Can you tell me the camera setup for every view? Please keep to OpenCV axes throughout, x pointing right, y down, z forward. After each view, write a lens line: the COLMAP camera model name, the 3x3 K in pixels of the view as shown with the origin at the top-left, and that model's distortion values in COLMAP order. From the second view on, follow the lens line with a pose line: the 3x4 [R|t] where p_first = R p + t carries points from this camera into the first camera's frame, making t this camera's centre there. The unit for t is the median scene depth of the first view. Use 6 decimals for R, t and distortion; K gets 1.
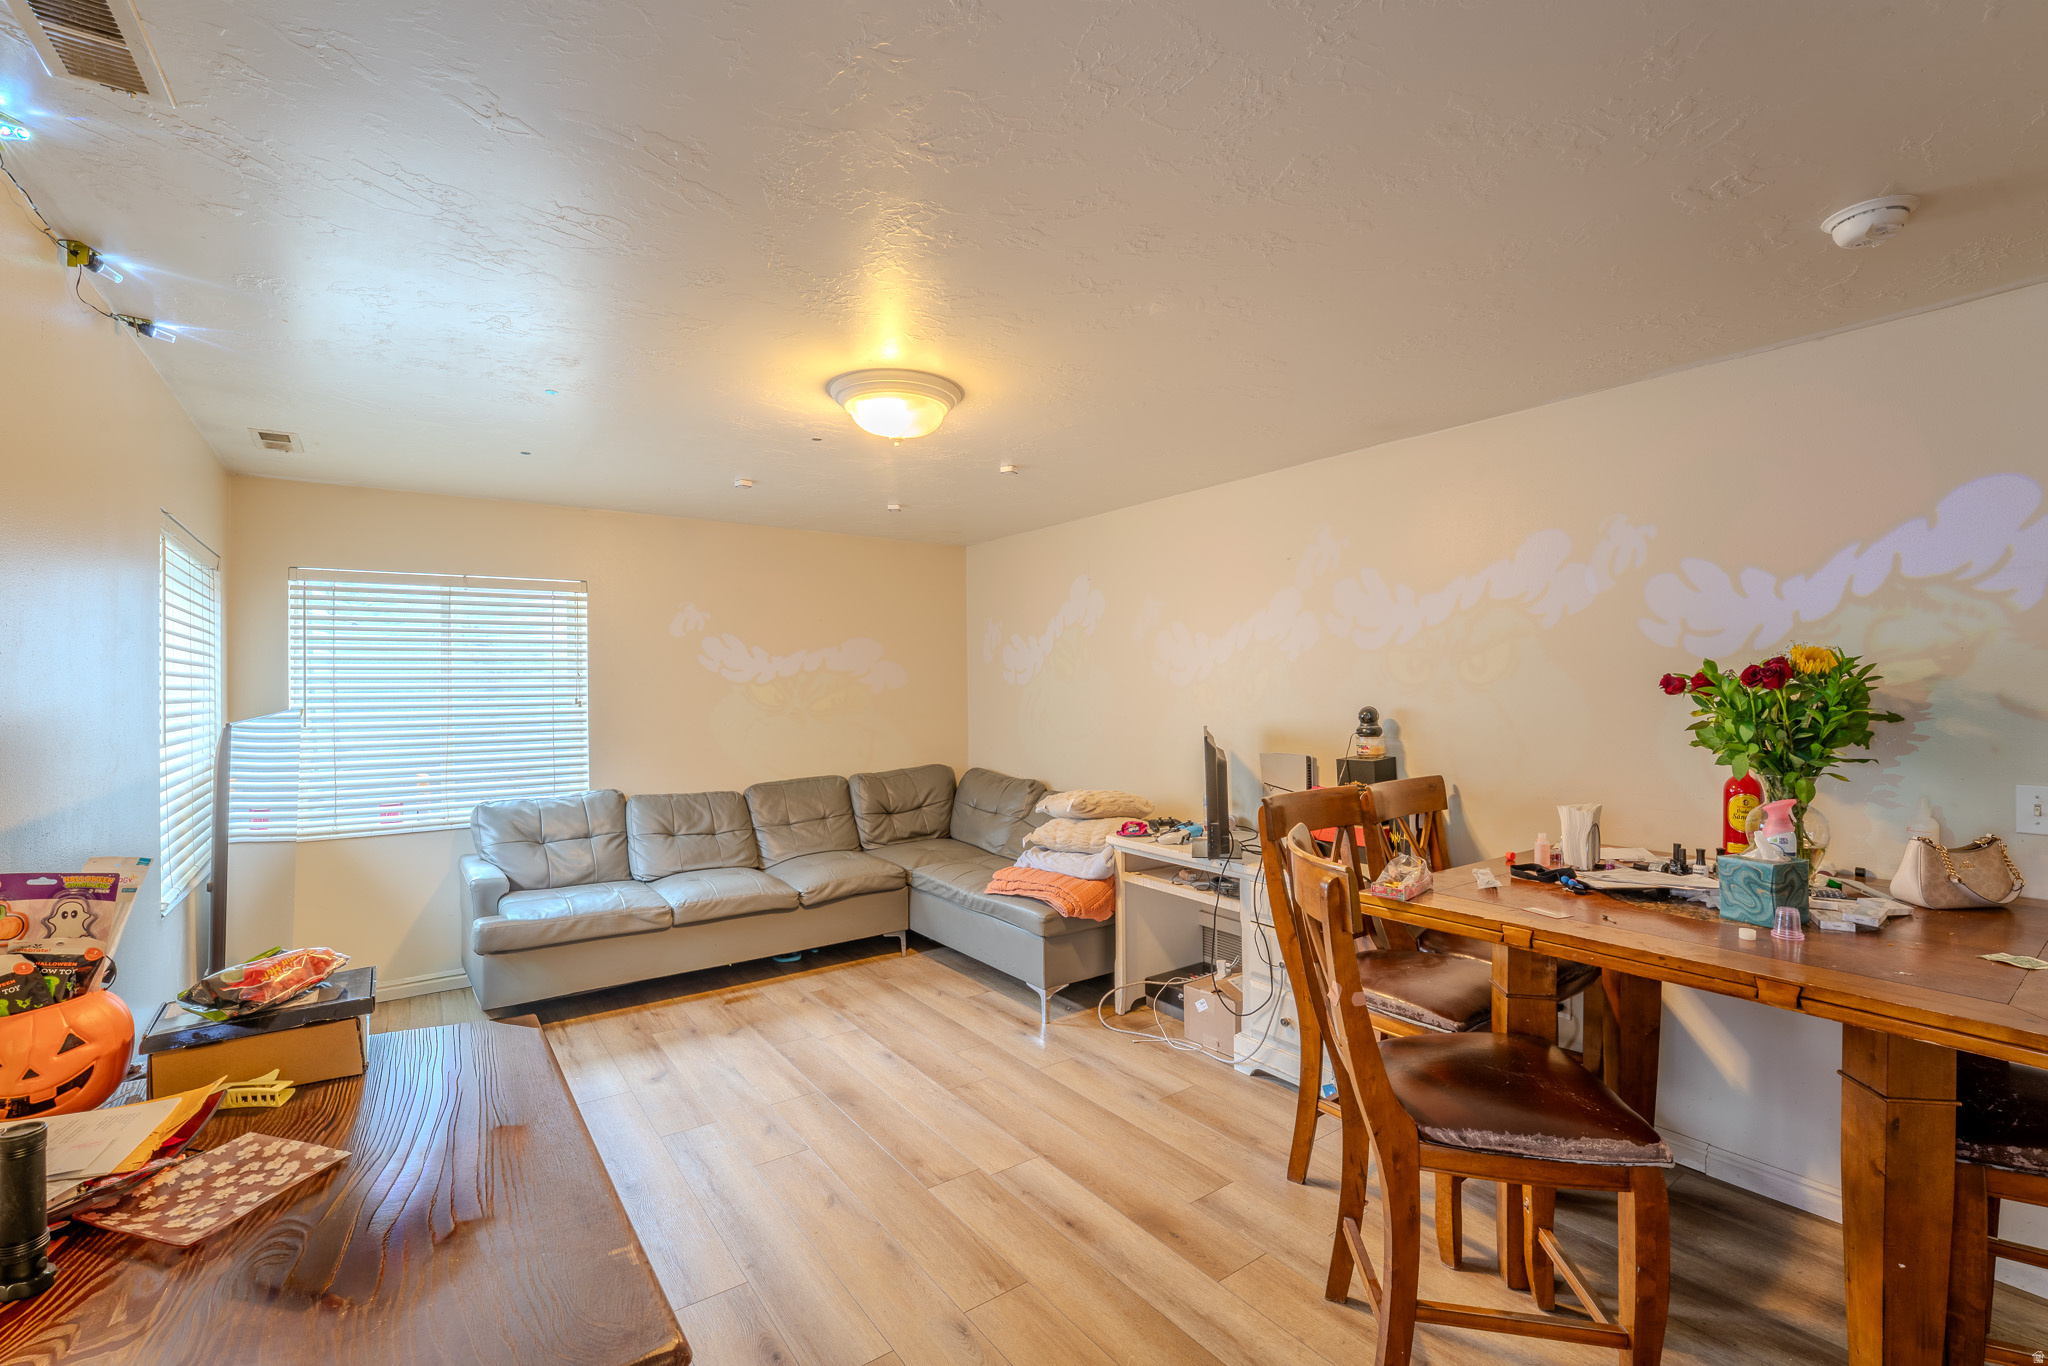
lens RADIAL K [[884.0, 0, 1024.0], [0, 884.0, 683.0], [0, 0, 1]] dist [-0.018913, -0.000096]
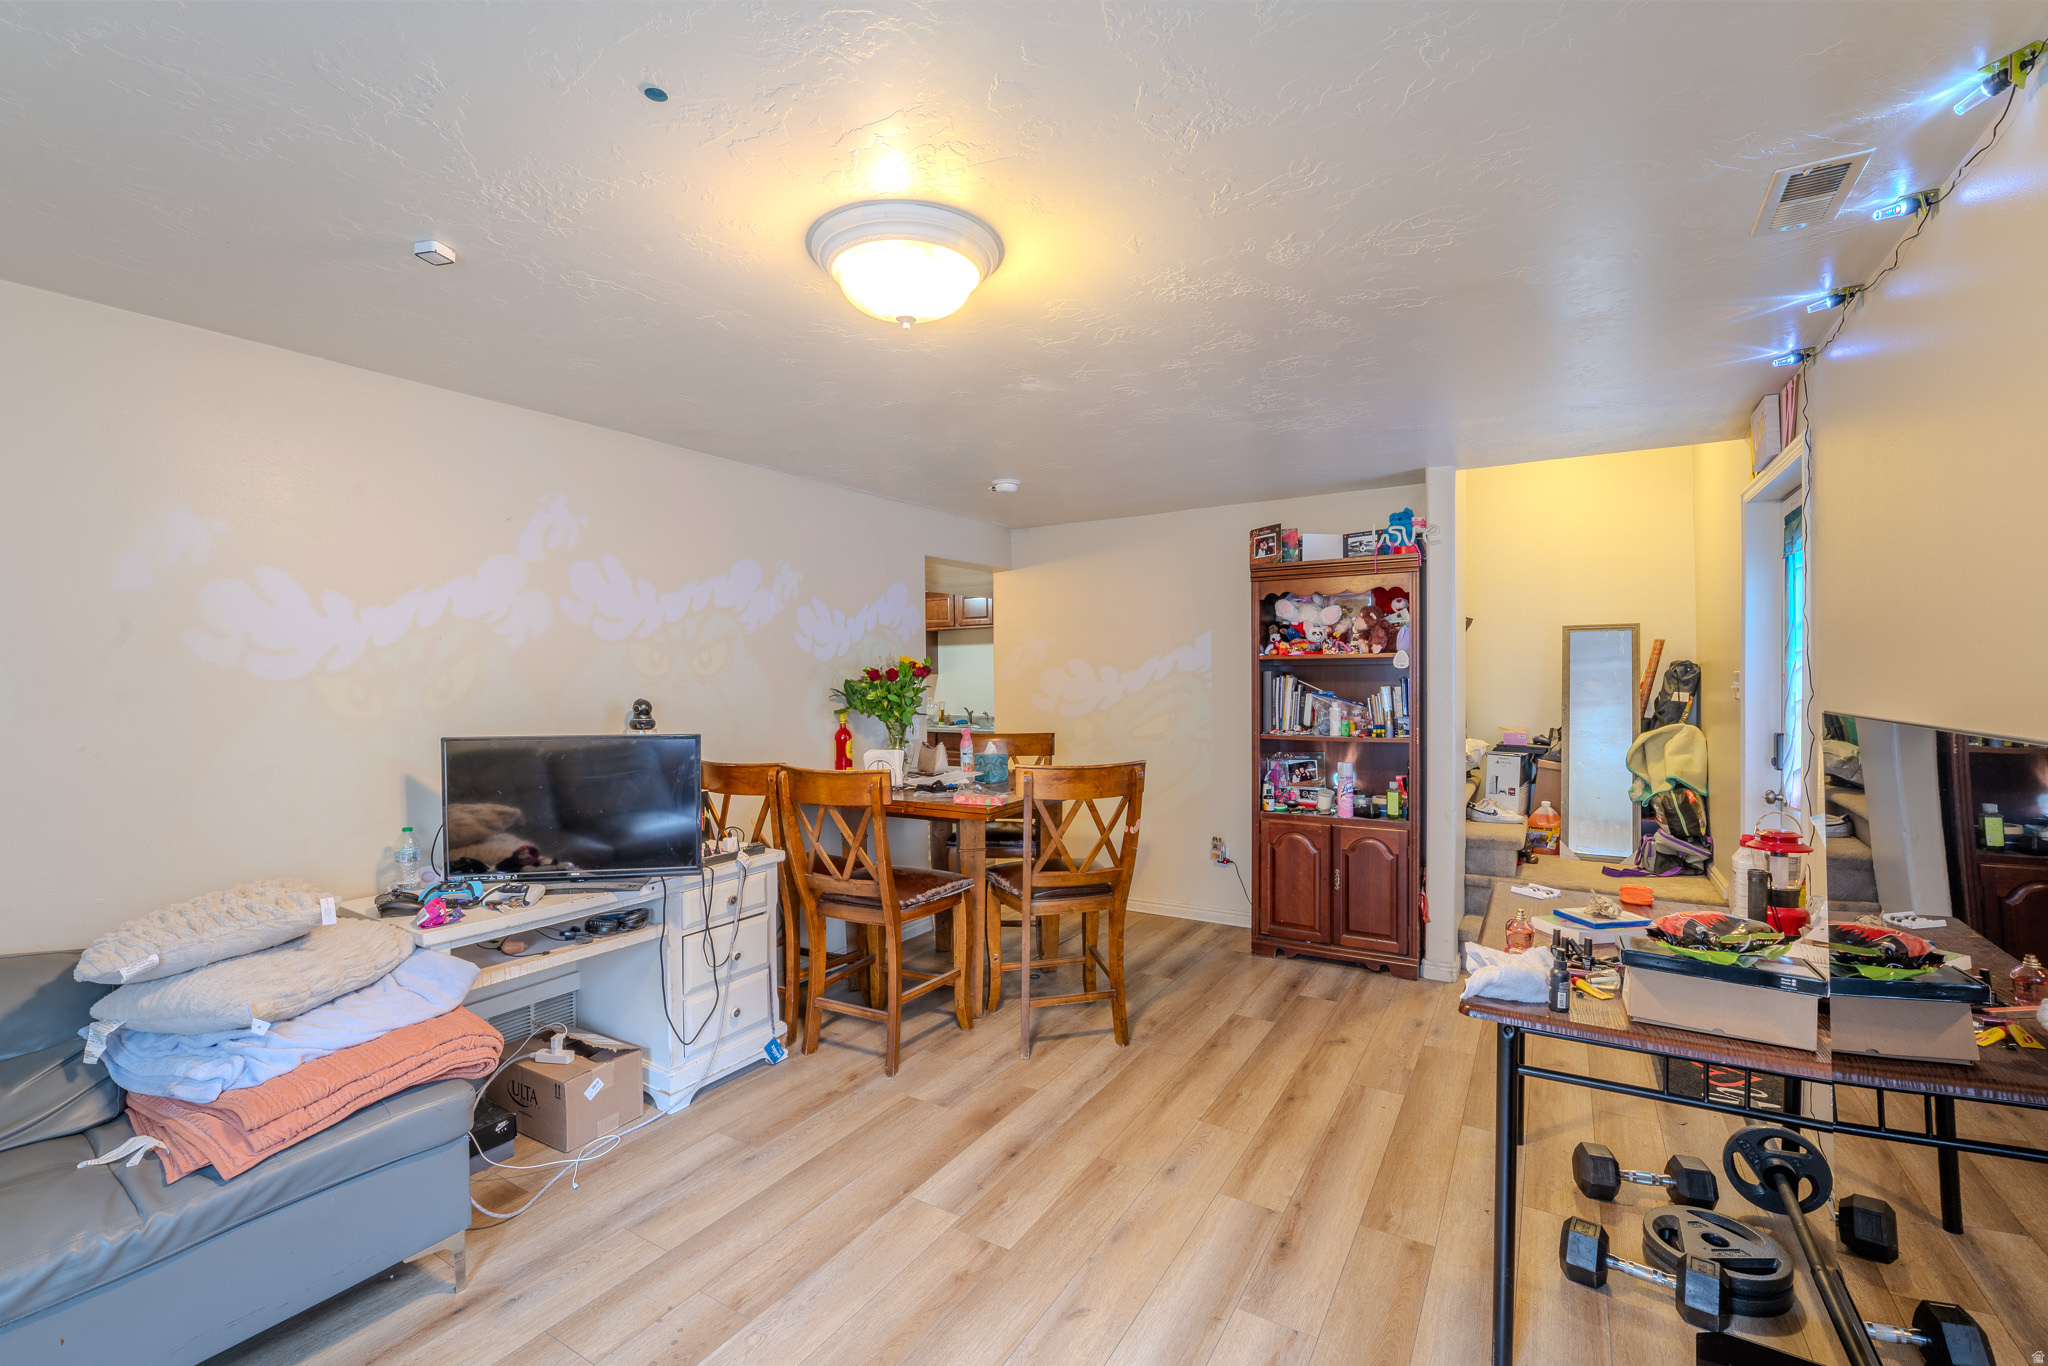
lens RADIAL K [[884.0, 0, 1024.0], [0, 884.0, 683.0], [0, 0, 1]] dist [-0.018913, -0.000096]
pose [[-0.390786, 0.000578, 0.920481, -0.816251], [0.006979, 0.999973, 0.002335, 0.011305], [-0.920455, 0.007336, -0.390779, 1.178264]]
